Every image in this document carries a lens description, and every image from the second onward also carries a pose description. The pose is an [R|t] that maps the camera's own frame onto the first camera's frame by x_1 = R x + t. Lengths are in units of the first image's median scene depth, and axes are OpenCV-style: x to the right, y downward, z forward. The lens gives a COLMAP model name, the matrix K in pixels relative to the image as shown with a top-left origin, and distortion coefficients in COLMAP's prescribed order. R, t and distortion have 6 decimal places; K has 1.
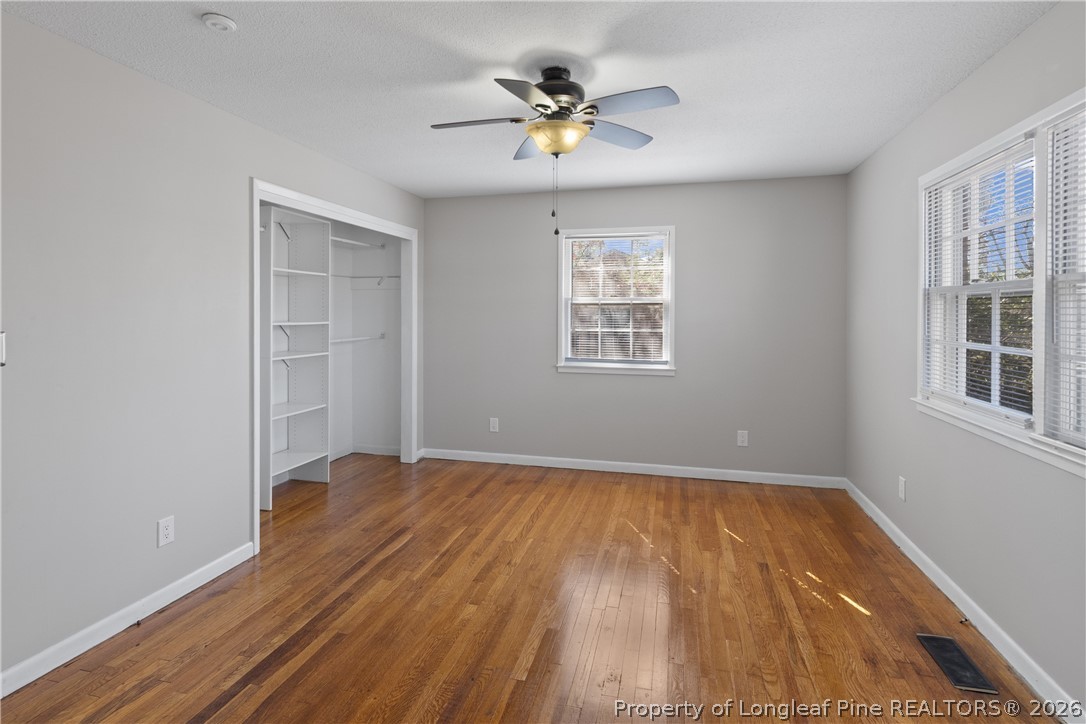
lens RADIAL K [[523.3, 0, 543.7], [0, 523.3, 317.4], [0, 0, 1]] dist [-0.002188, -0.002133]
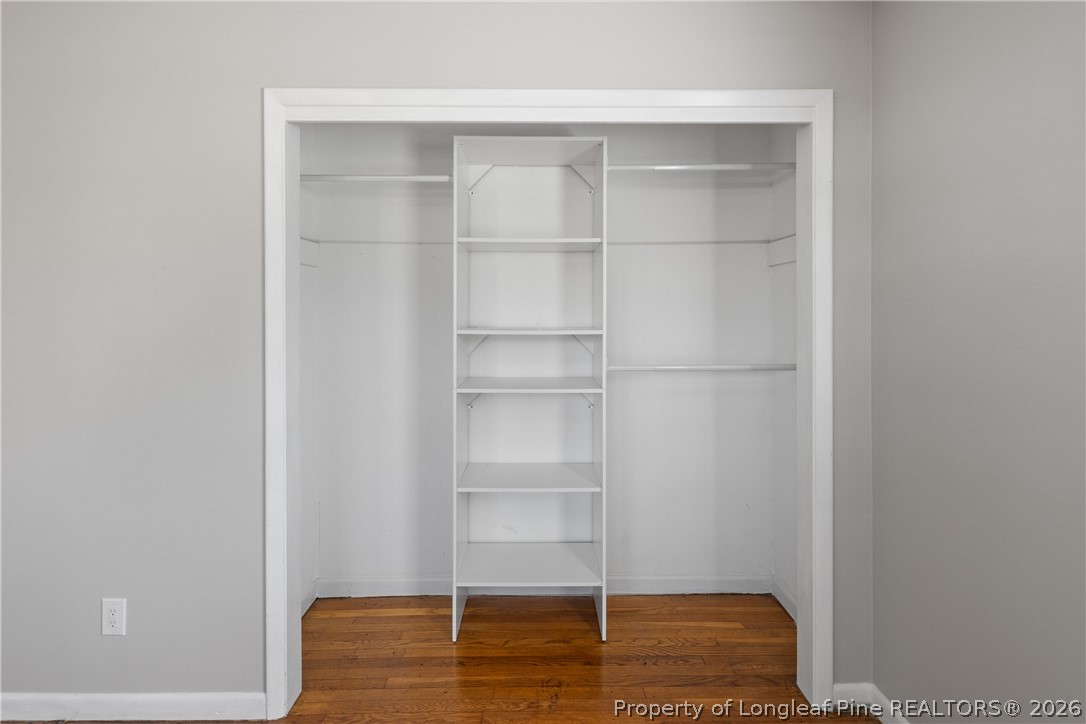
lens RADIAL K [[530.5, 0, 541.7], [0, 530.5, 316.1], [0, 0, 1]] dist [-0.001067, -0.000957]
pose [[0.260914, 0.002354, -0.965359, 0.113846], [-0.005244, 0.999986, 0.001022, -0.008824], [0.965348, 0.004795, 0.260923, 1.145682]]
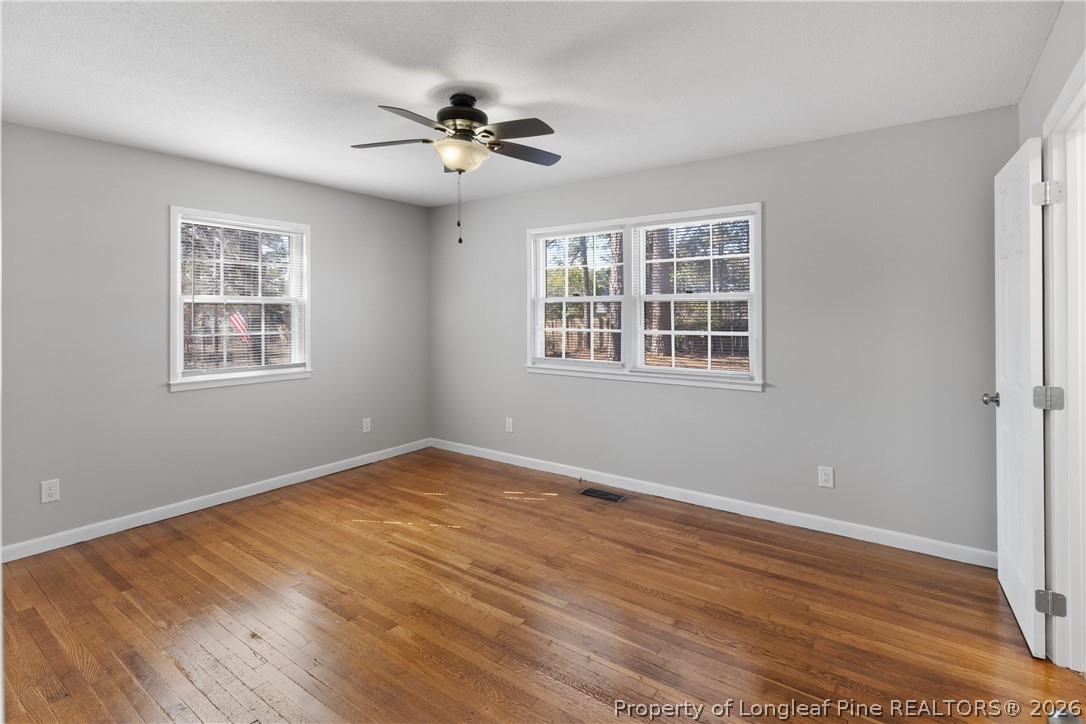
lens RADIAL K [[523.3, 0, 543.7], [0, 523.3, 317.4], [0, 0, 1]] dist [-0.002188, -0.002133]
pose [[0.373863, -0.012325, 0.927402, -0.738642], [0.011289, 0.999898, 0.008738, -0.006310], [-0.927415, 0.007202, 0.373964, 0.332345]]
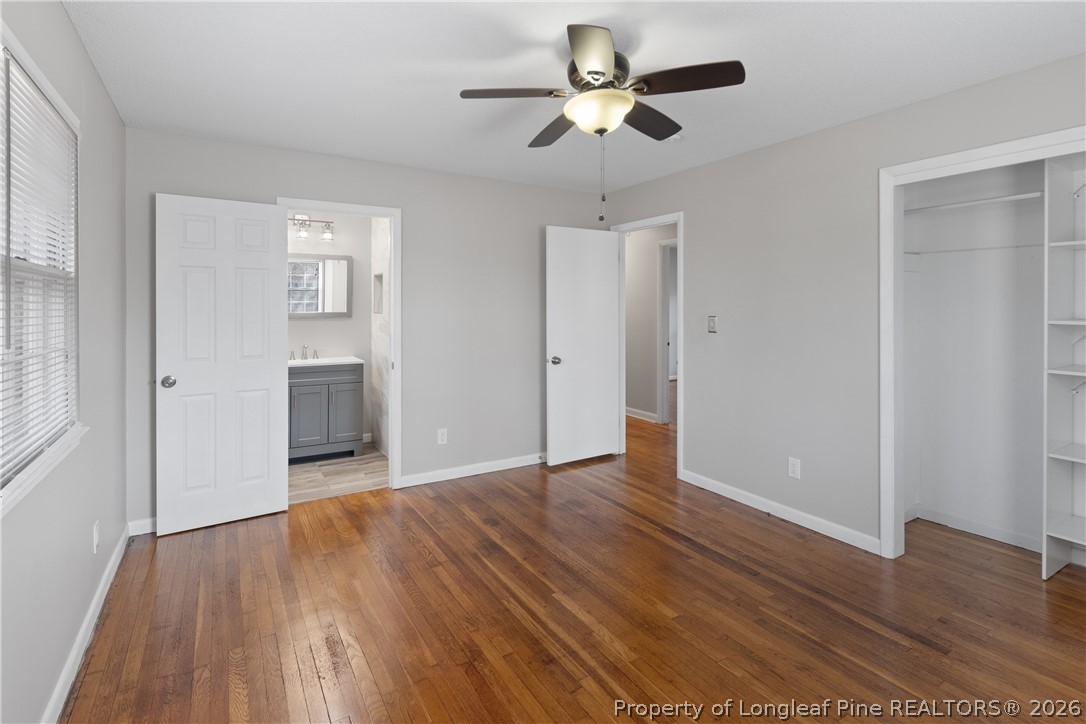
lens RADIAL K [[529.0, 0, 542.5], [0, 529.0, 303.7], [0, 0, 1]] dist [-0.002367, -0.001267]
pose [[-0.699080, -0.003404, -0.715036, 0.594906], [-0.005724, 0.999983, 0.000836, -0.012357], [0.715021, 0.004678, -0.699087, 1.238080]]
